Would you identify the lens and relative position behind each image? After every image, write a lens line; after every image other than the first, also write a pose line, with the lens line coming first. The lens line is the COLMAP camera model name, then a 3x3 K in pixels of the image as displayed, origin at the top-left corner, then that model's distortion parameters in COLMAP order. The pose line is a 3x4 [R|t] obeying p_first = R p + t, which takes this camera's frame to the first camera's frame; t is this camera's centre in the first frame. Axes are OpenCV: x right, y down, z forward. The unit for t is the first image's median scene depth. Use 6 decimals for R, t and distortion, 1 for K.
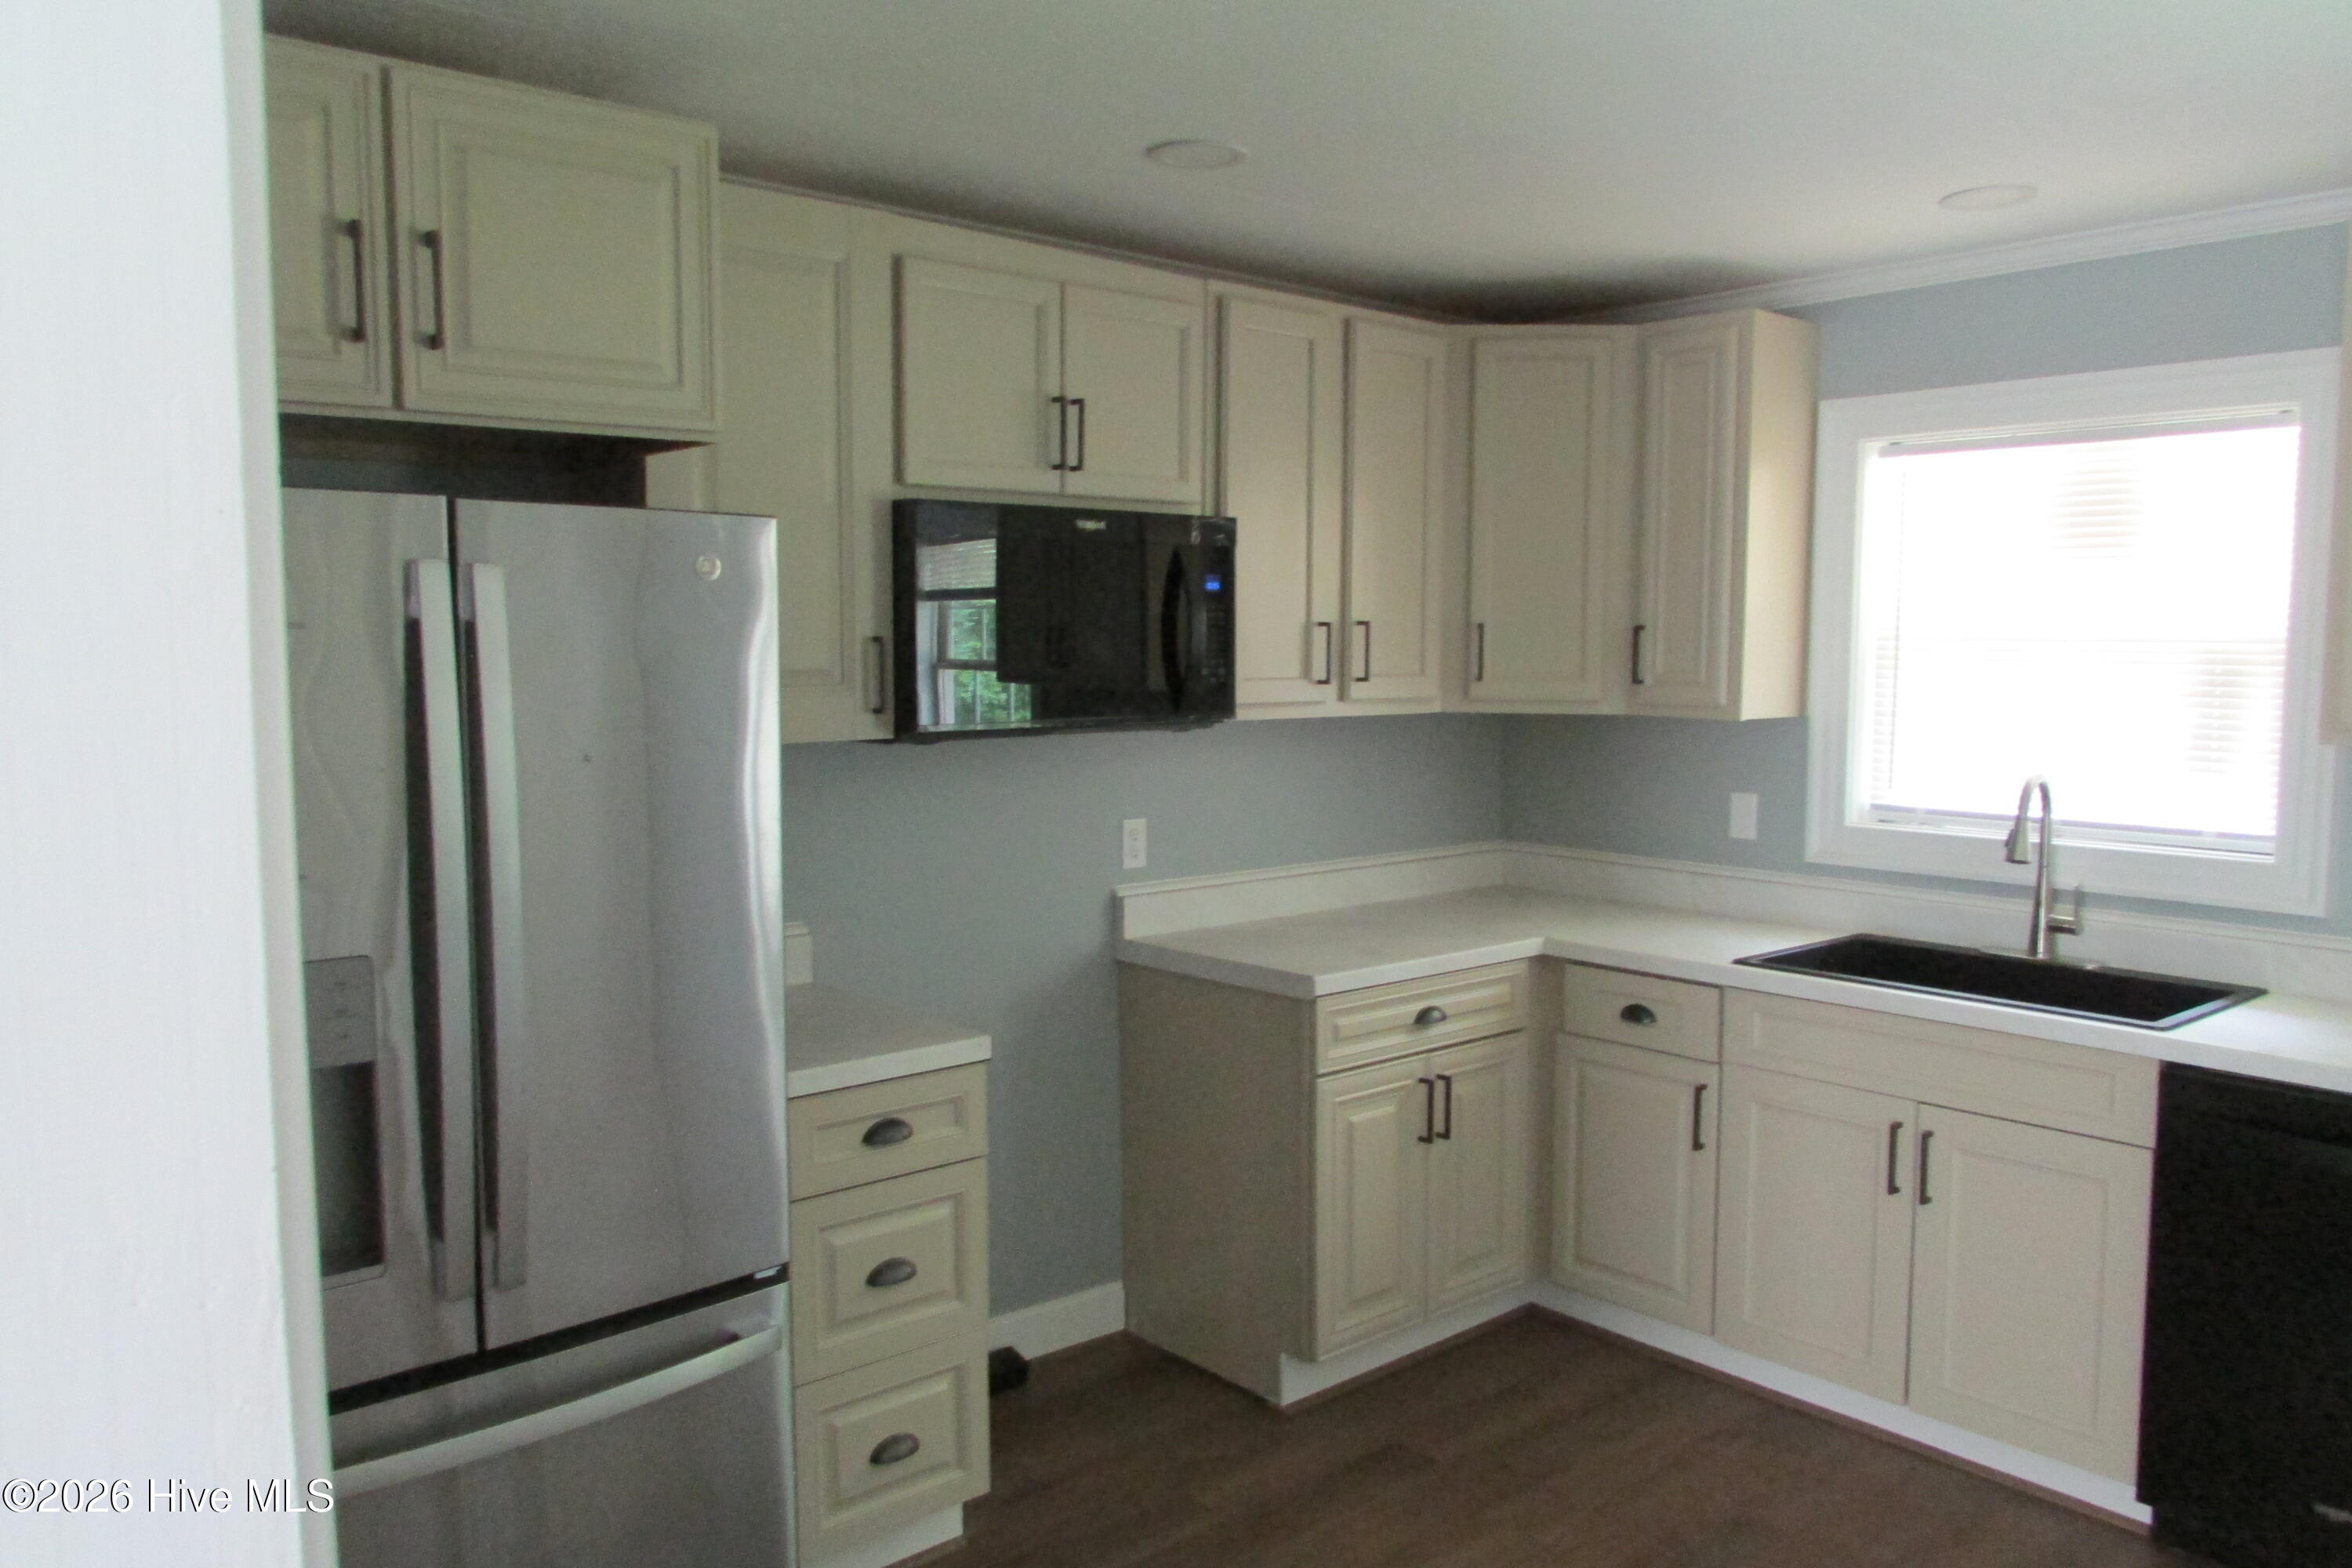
lens RADIAL K [[1670.3, 0, 1174.2], [0, 1670.3, 789.3], [0, 0, 1]] dist [-0.017300, 0.002481]
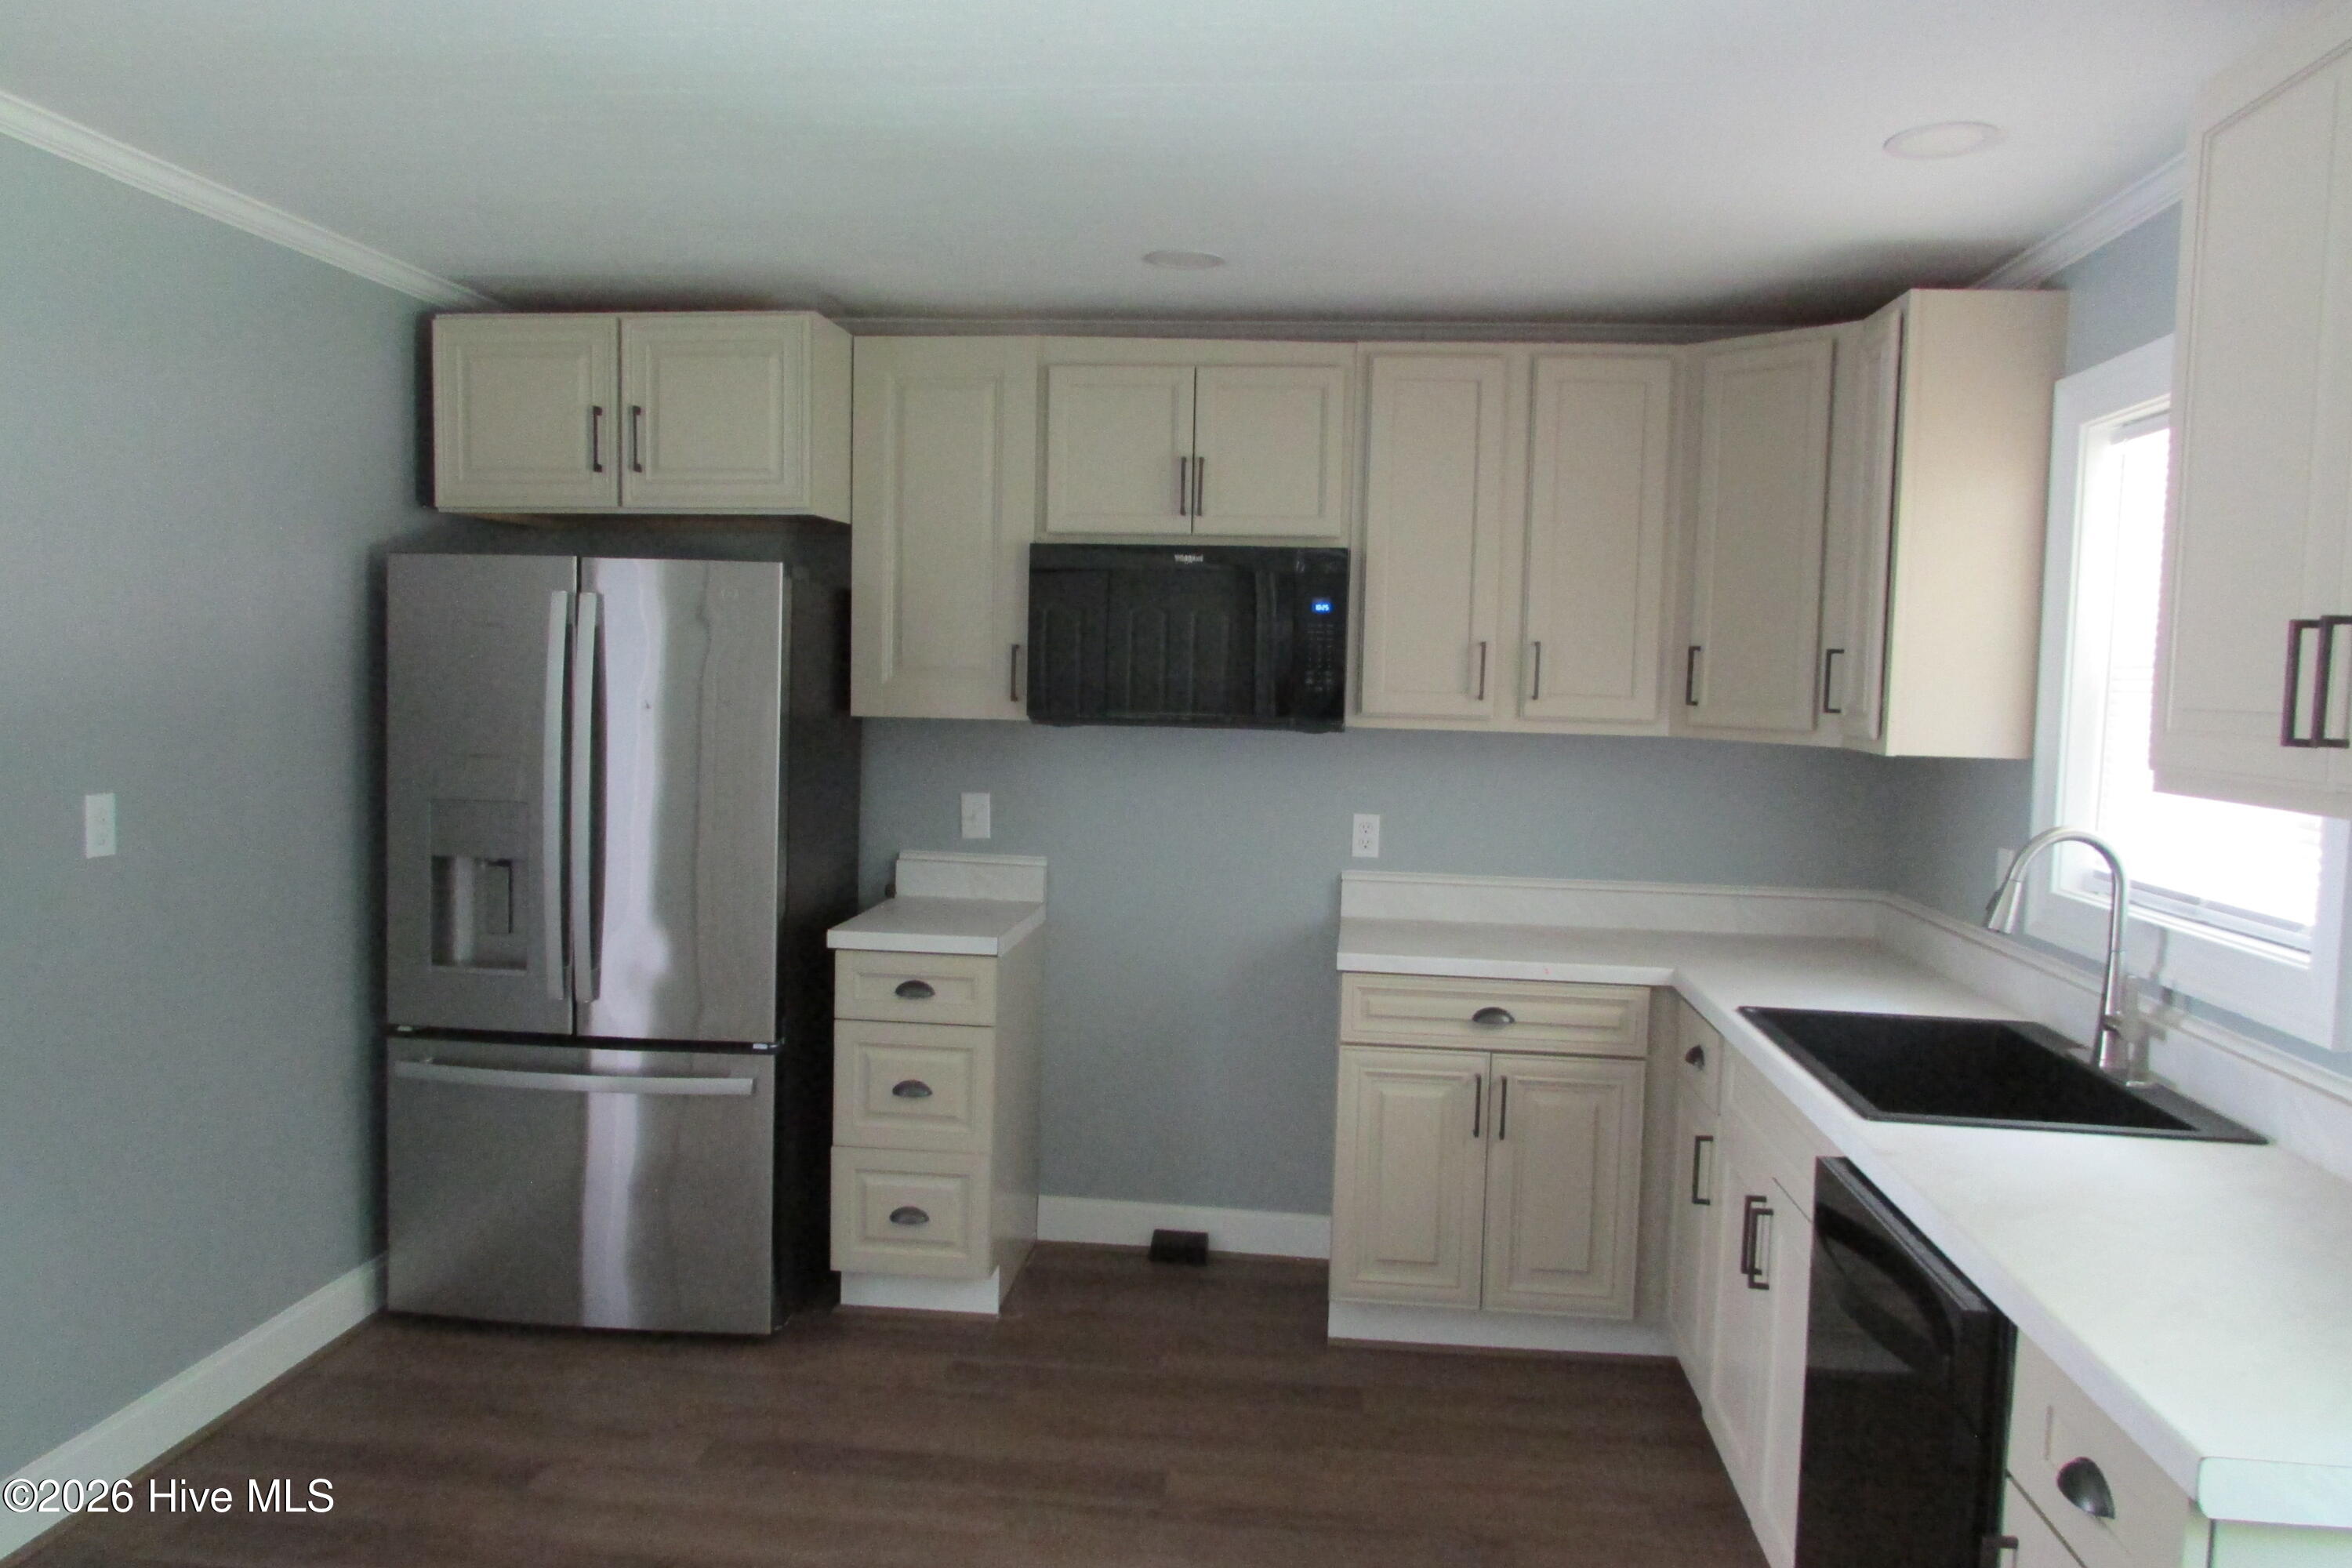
lens RADIAL K [[1670.3, 0, 1172.7], [0, 1670.3, 782.6], [0, 0, 1]] dist [-0.017300, 0.002481]
pose [[0.688176, 0.065458, -0.722585, 0.784497], [-0.089452, 0.995978, 0.005033, 0.002472], [0.720008, 0.061173, 0.691264, 0.129699]]
